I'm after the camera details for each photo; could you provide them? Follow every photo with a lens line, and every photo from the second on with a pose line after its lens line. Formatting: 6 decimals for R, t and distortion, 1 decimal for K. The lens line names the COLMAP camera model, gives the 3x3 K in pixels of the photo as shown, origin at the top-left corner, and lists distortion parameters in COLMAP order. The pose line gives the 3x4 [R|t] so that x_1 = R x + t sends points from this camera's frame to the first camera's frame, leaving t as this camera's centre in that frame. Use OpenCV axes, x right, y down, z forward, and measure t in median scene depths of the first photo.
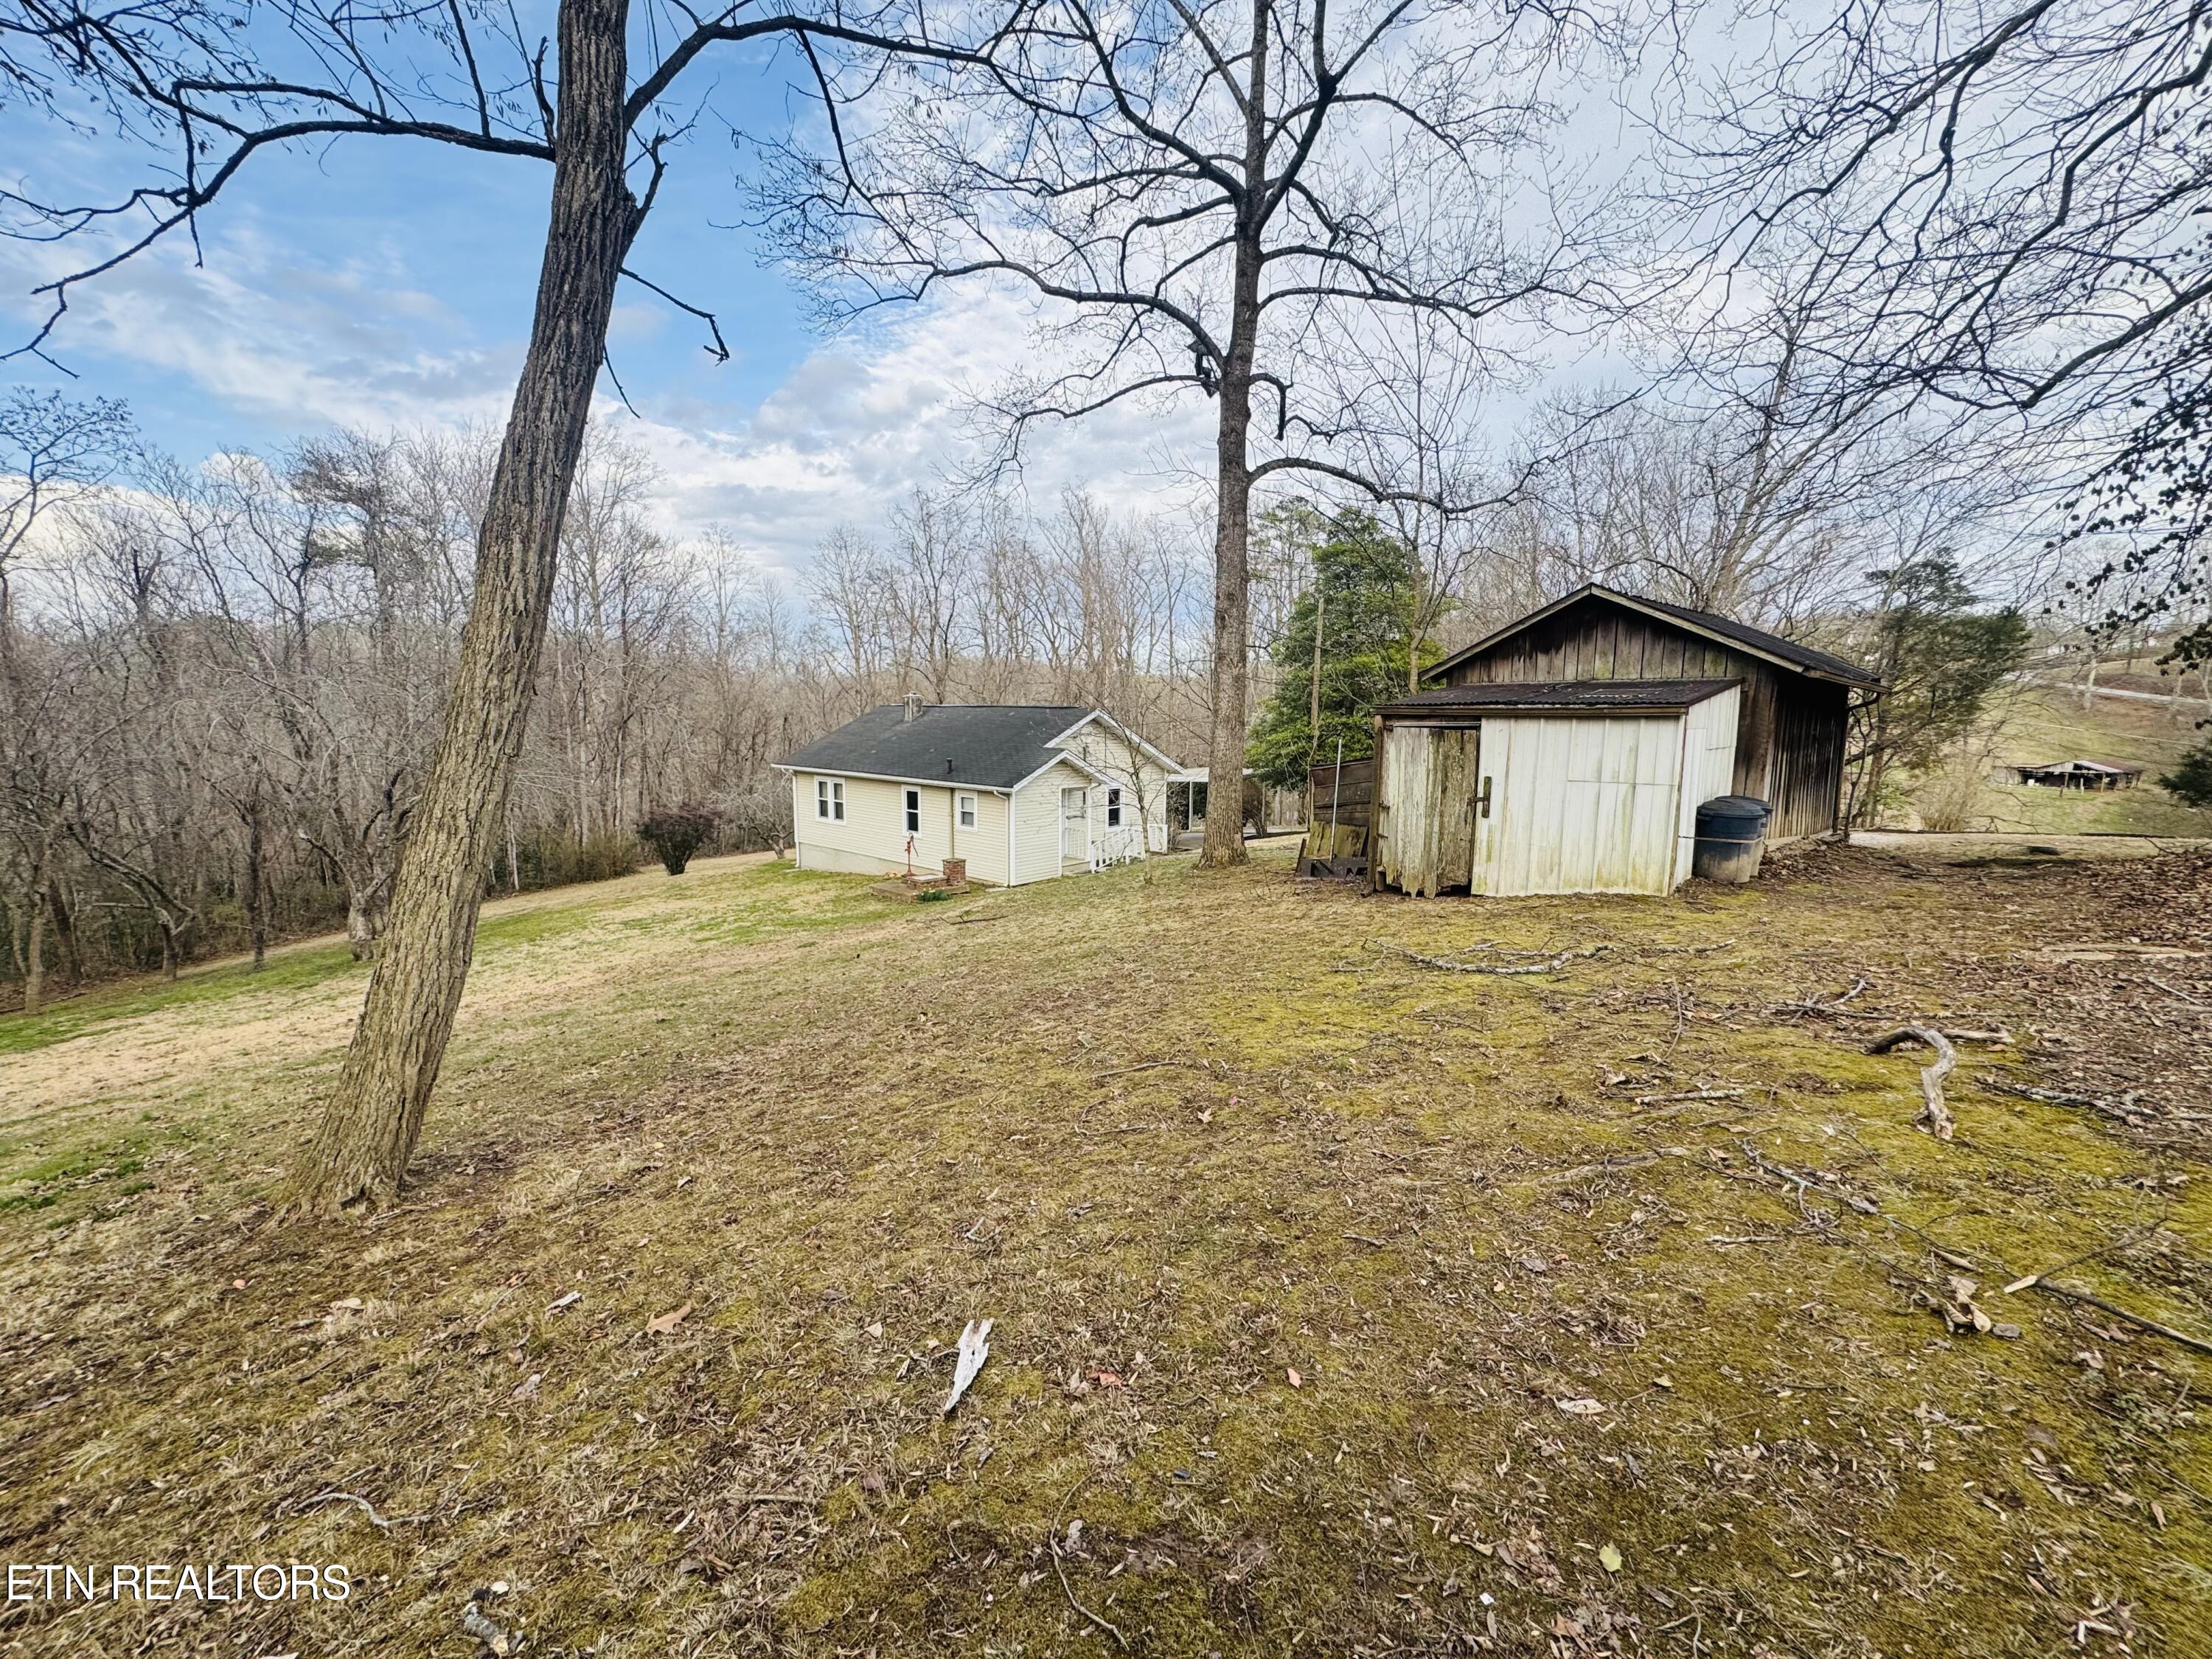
lens RADIAL K [[896.7, 0, 1101.5], [0, 896.7, 835.9], [0, 0, 1]] dist [-0.002708, -0.000179]
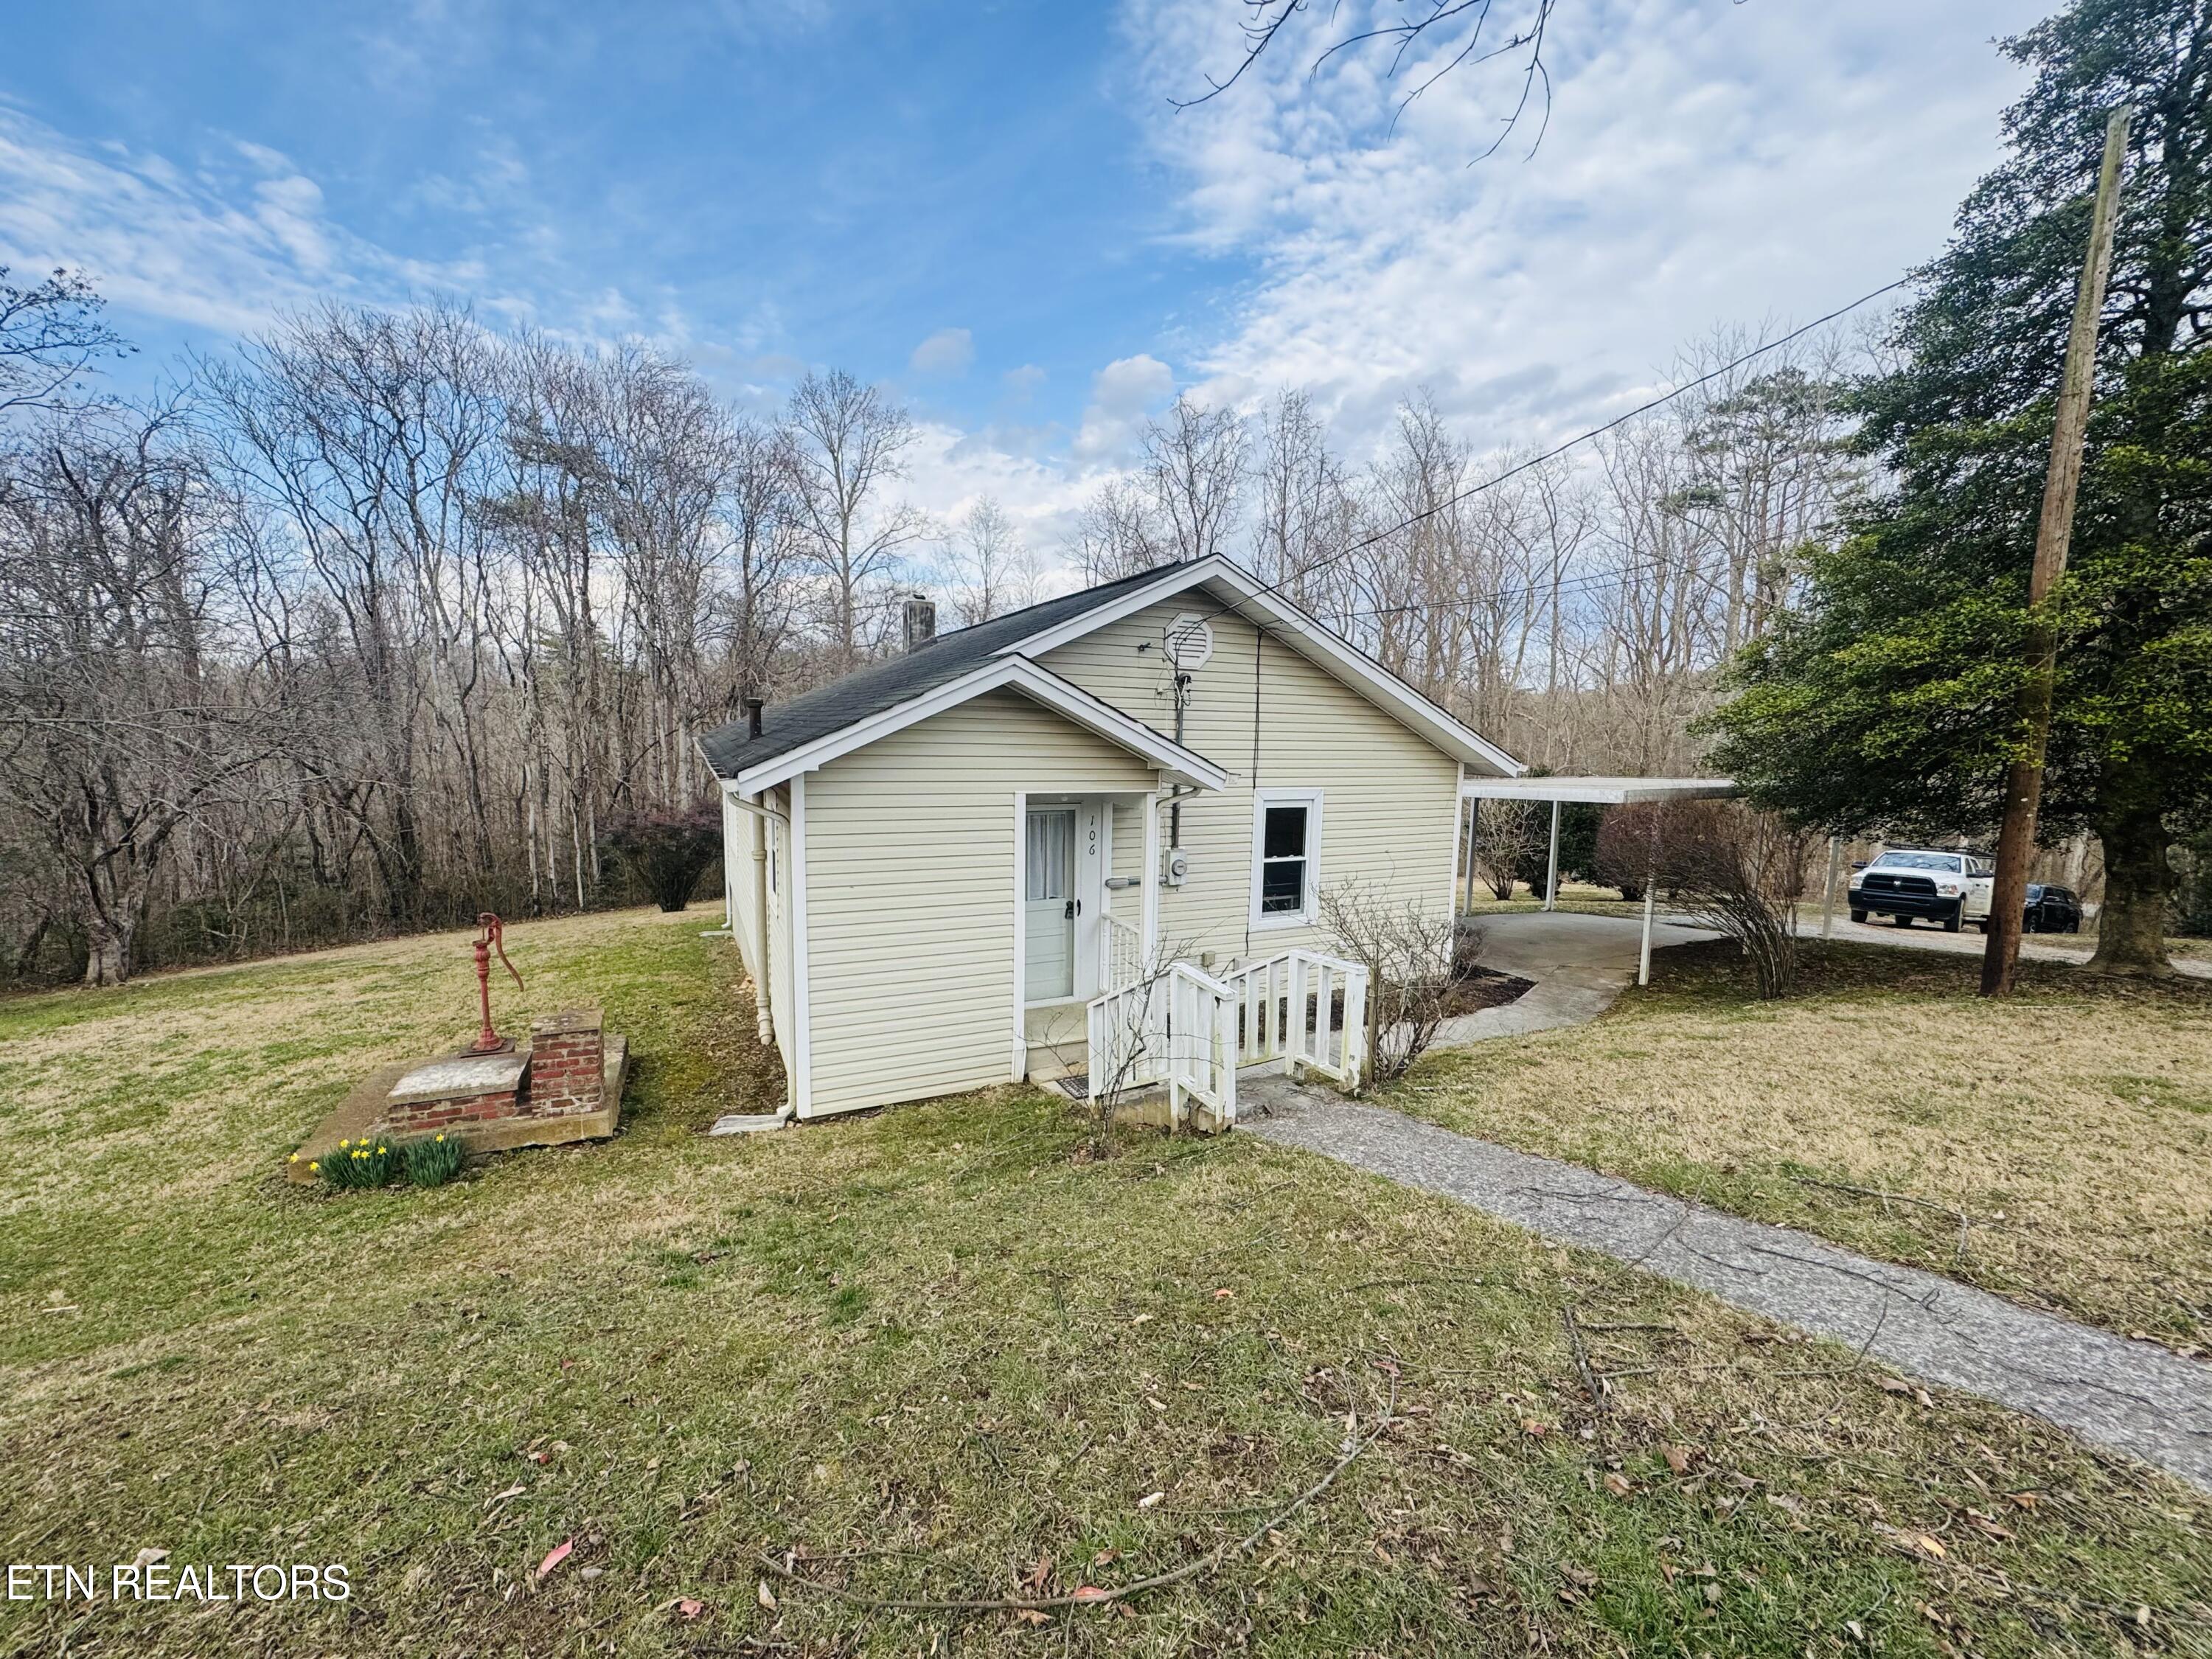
lens RADIAL K [[883.5, 0, 1080.1], [0, 883.5, 838.3], [0, 0, 1]] dist [-0.002489, -0.000227]
pose [[0.915676, 0.061341, -0.397209, 0.079896], [-0.068898, 0.997612, -0.004768, -0.033748], [0.395968, 0.031733, 0.917716, 0.664055]]
